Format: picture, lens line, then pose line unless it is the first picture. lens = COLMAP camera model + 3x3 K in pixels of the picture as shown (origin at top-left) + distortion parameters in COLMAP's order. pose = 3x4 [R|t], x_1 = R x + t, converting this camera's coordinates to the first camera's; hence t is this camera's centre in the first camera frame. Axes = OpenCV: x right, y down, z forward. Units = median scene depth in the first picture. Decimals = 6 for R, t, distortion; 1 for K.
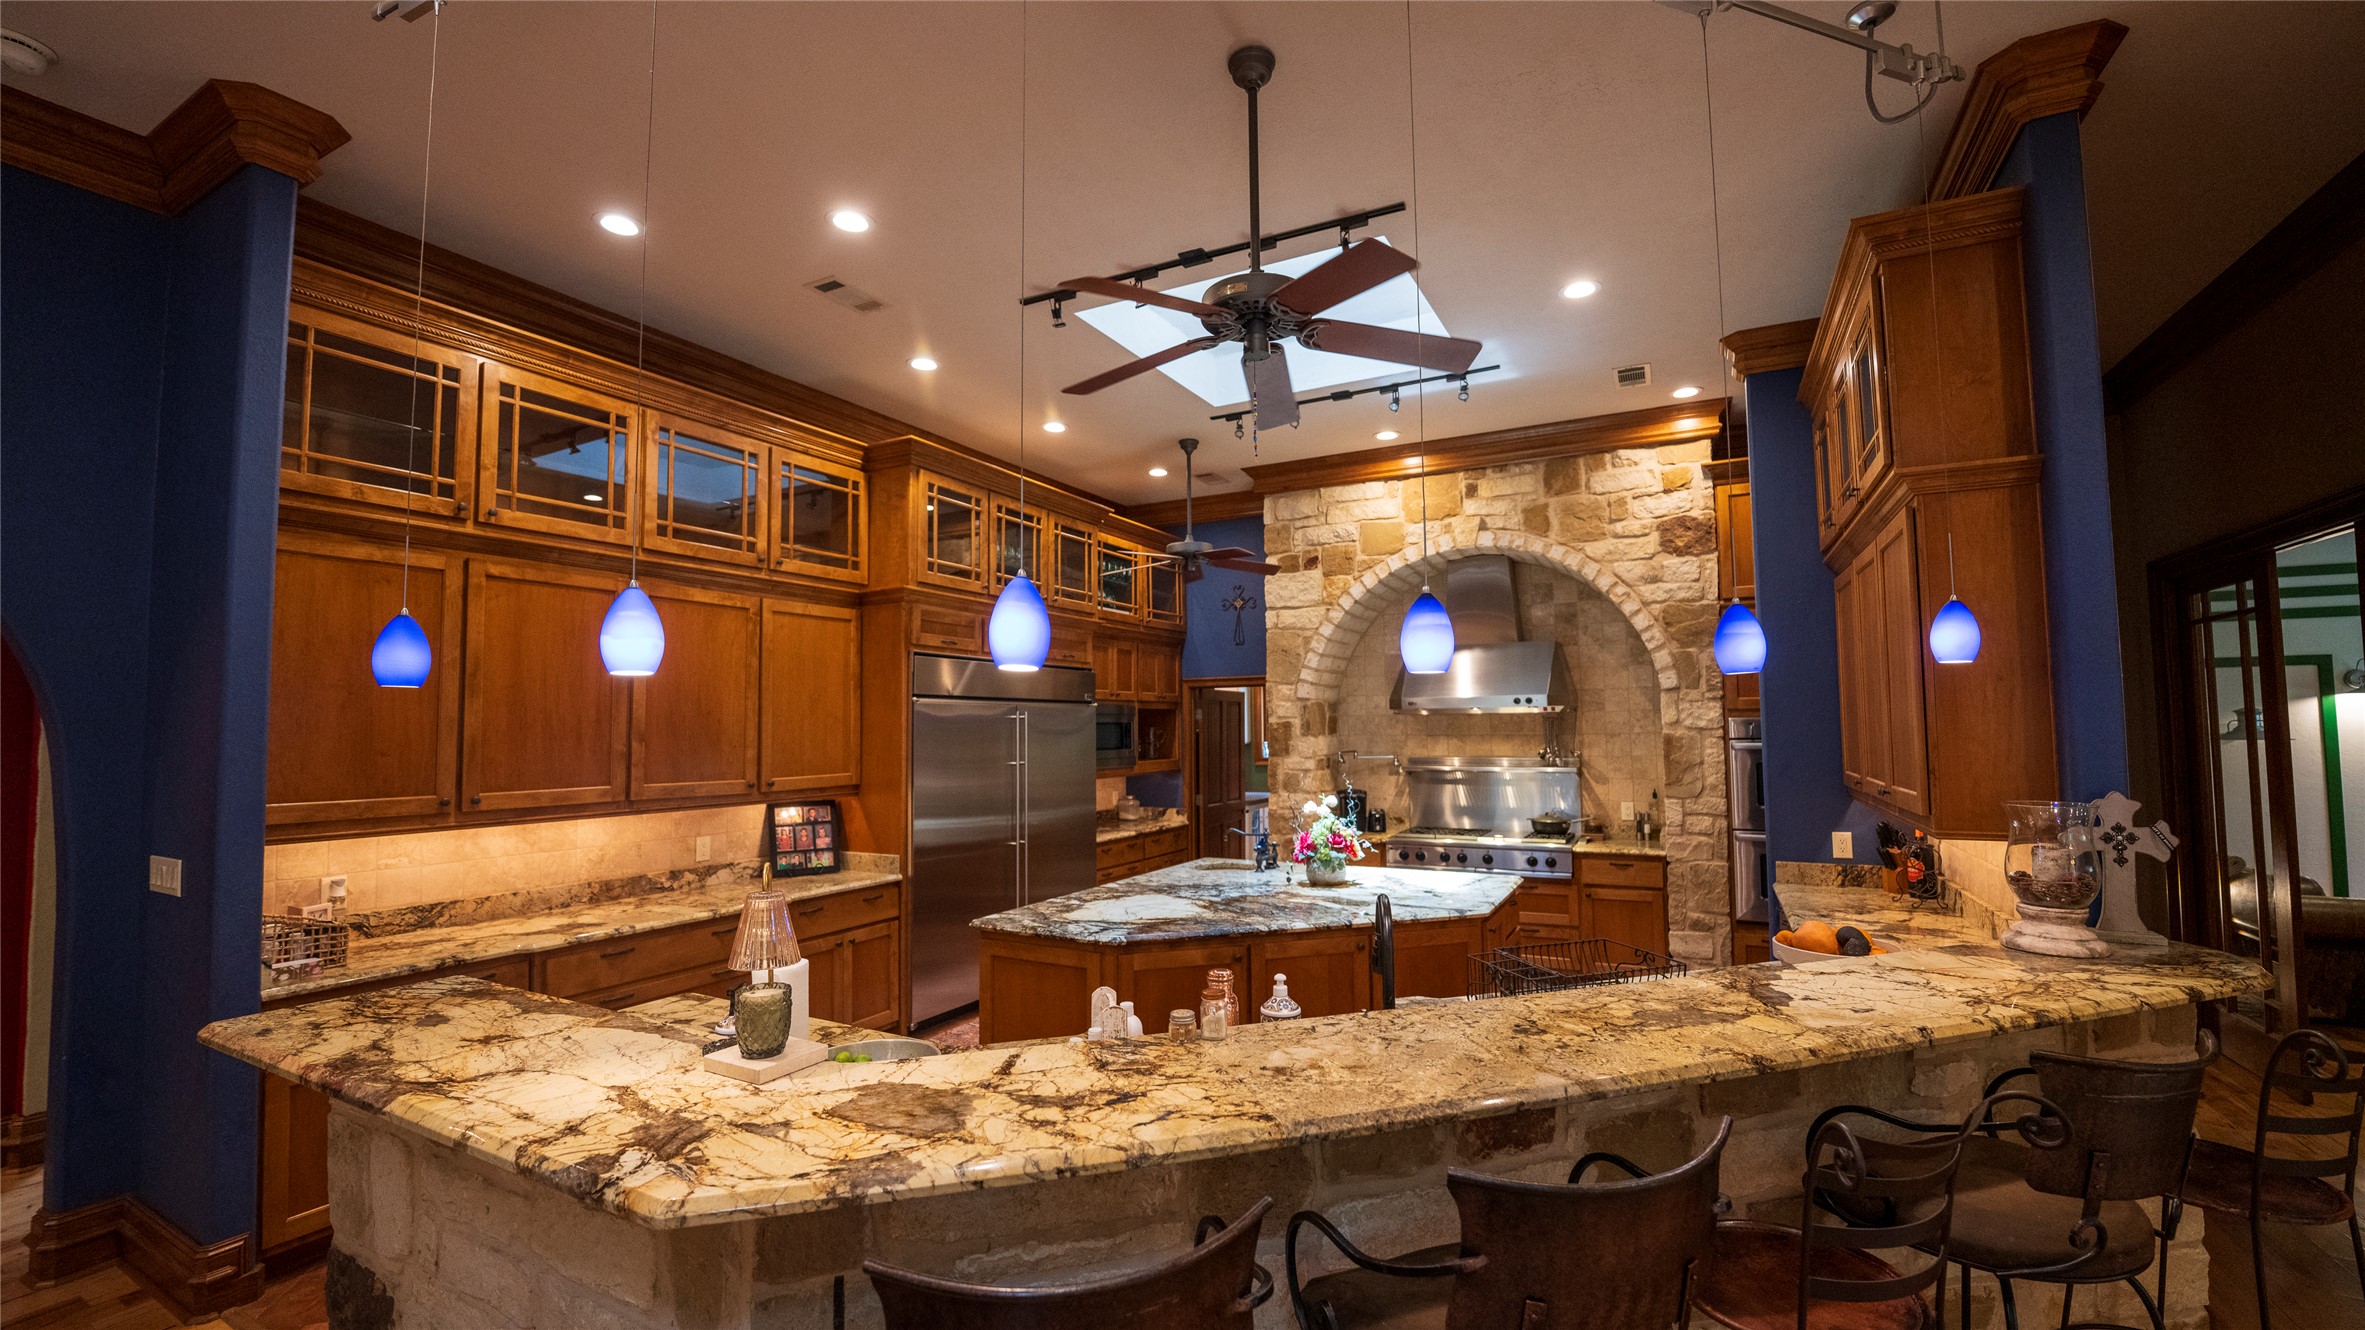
lens RADIAL K [[958.4, 0, 1185.8], [0, 958.4, 668.0], [0, 0, 1]] dist [-0.023570, -0.000414]
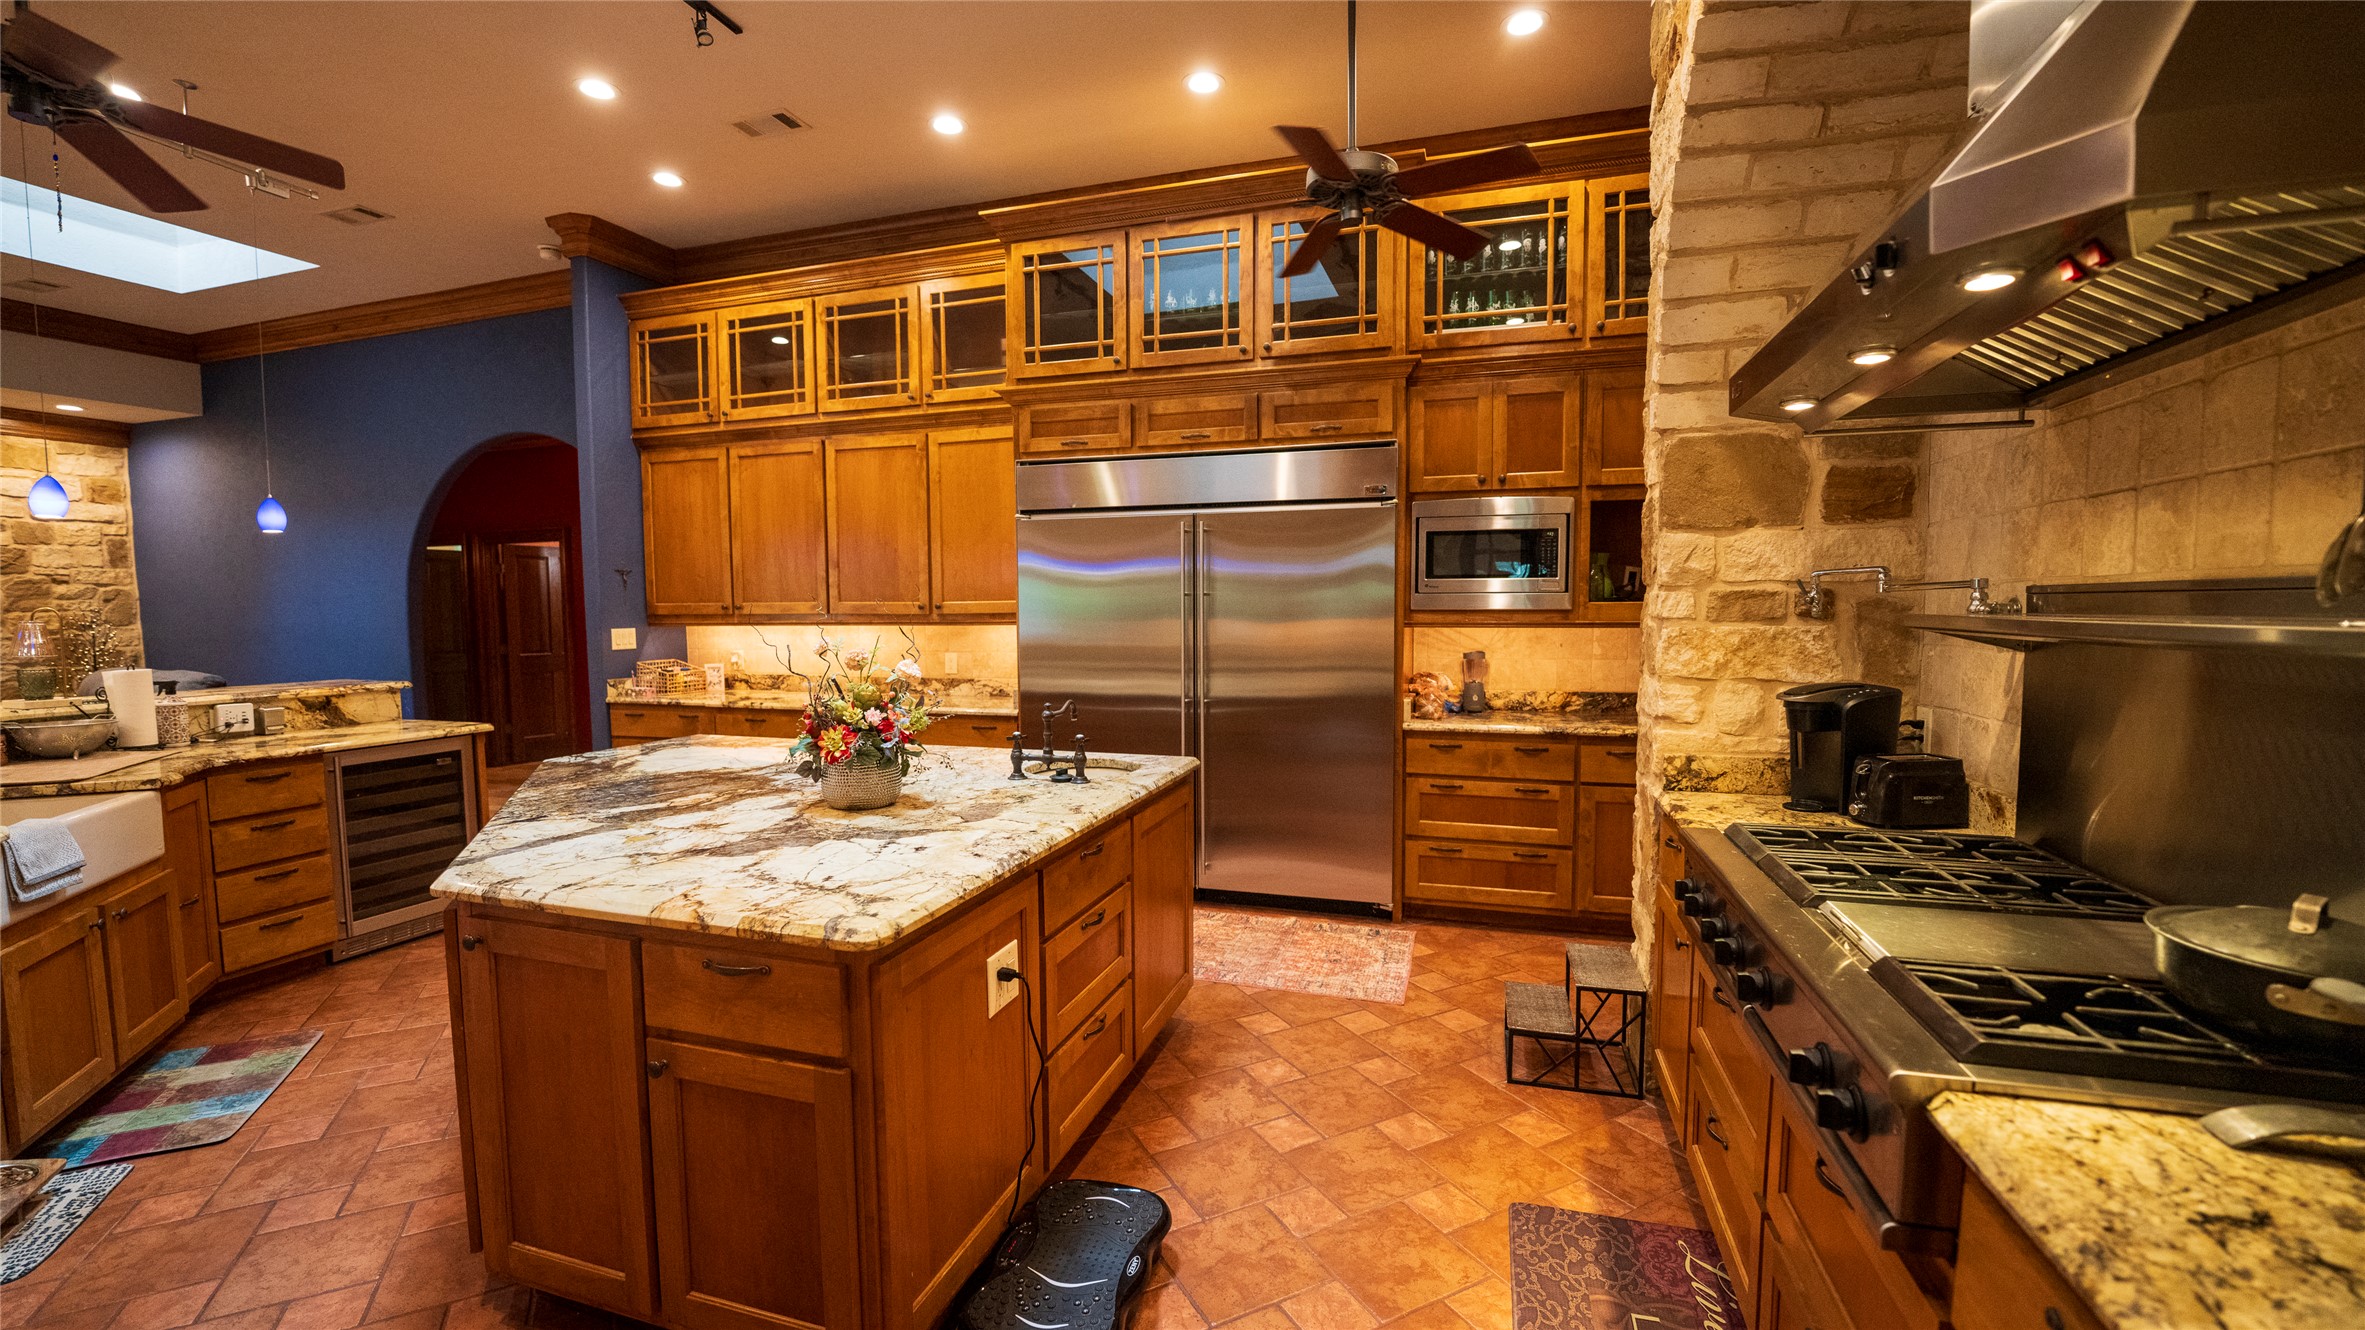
lens RADIAL K [[958.4, 0, 1180.5], [0, 958.4, 671.0], [0, 0, 1]] dist [-0.023570, -0.000414]
pose [[0.177815, 0.074811, -0.981216, 0.665302], [0.066652, 0.993901, 0.087857, 0.114653], [0.981804, -0.081022, 0.171744, 1.058129]]
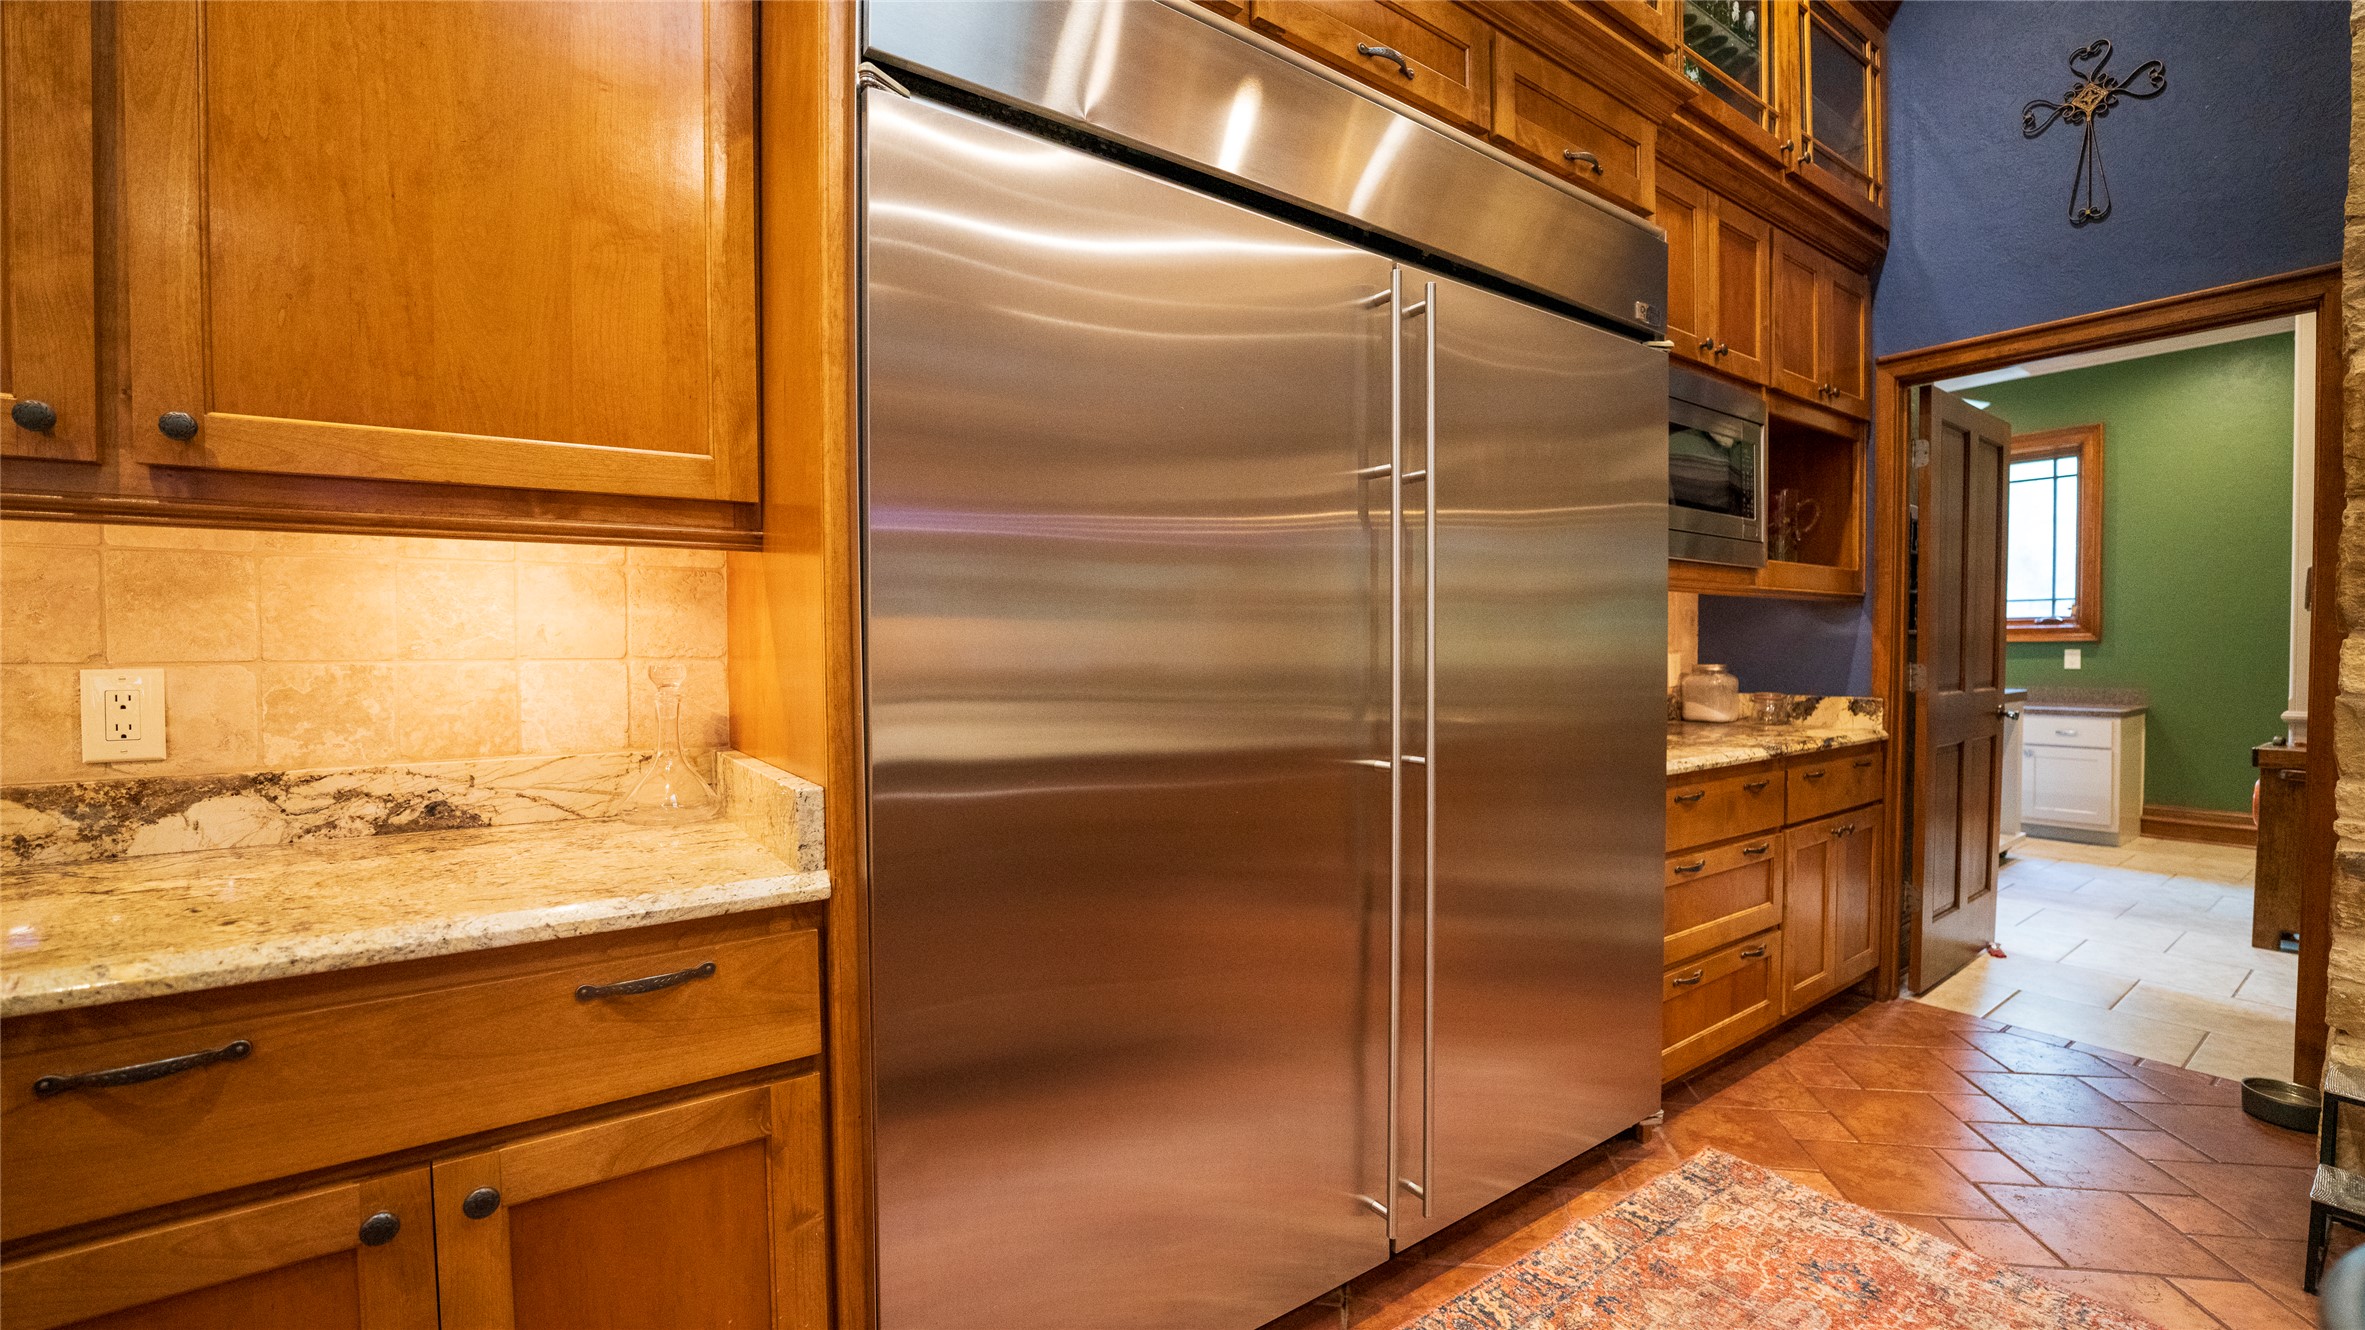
lens RADIAL K [[958.4, 0, 1178.5], [0, 958.4, 672.2], [0, 0, 1]] dist [-0.023570, -0.000414]
pose [[0.891512, 0.020490, -0.452534, -0.132092], [0.022781, 0.995685, 0.089963, 0.159791], [0.452424, -0.090512, 0.887198, 0.893845]]
